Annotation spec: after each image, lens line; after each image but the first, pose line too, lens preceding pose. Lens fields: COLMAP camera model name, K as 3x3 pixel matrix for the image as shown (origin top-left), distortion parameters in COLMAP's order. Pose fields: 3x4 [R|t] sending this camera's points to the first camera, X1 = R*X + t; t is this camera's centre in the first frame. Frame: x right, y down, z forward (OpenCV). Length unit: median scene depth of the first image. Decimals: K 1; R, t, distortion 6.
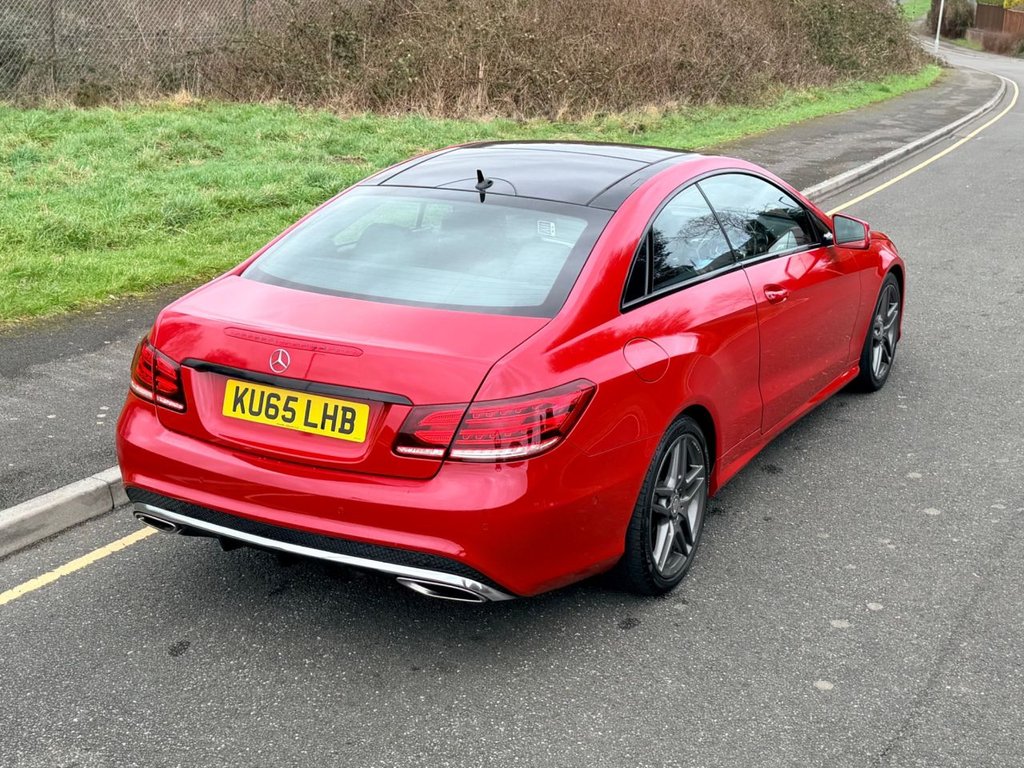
lens RADIAL K [[1152.1, 0, 534.7], [0, 1152.1, 387.2], [0, 0, 1]] dist [0.159287, -0.310066]
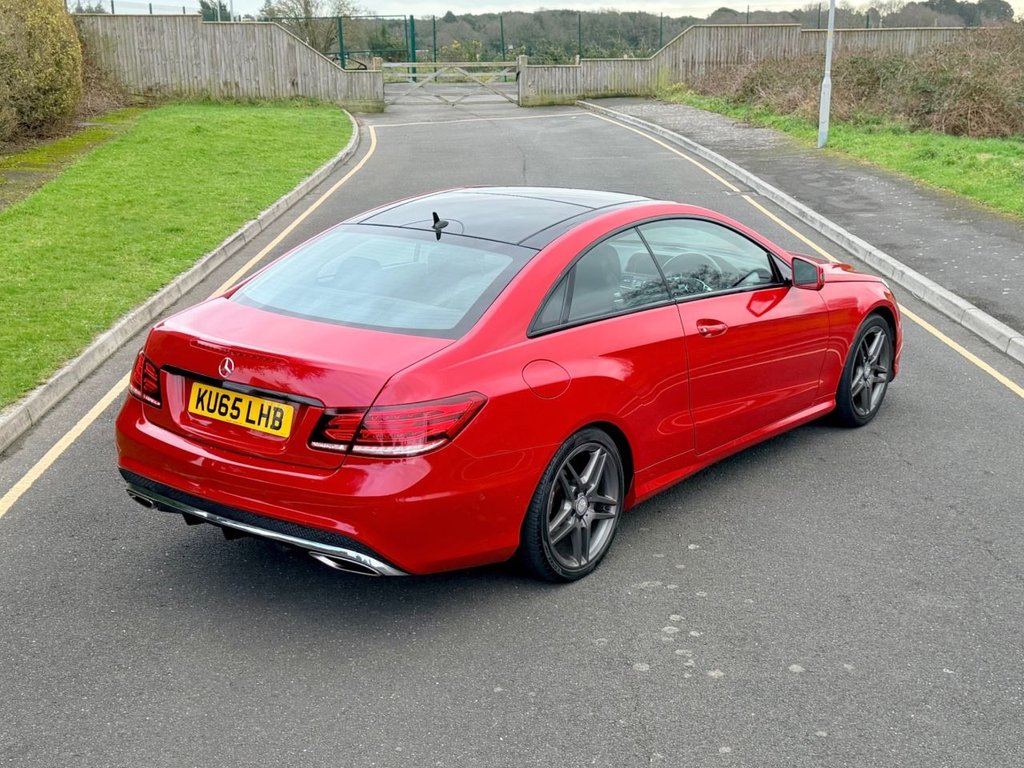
lens RADIAL K [[1180.5, 0, 537.6], [0, 1180.5, 384.1], [0, 0, 1]] dist [0.187019, -0.402037]
pose [[0.990220, 0.038313, -0.134154, 0.264529], [-0.042410, 0.998713, -0.027815, 0.015302], [0.132916, 0.033233, 0.990570, -0.188294]]
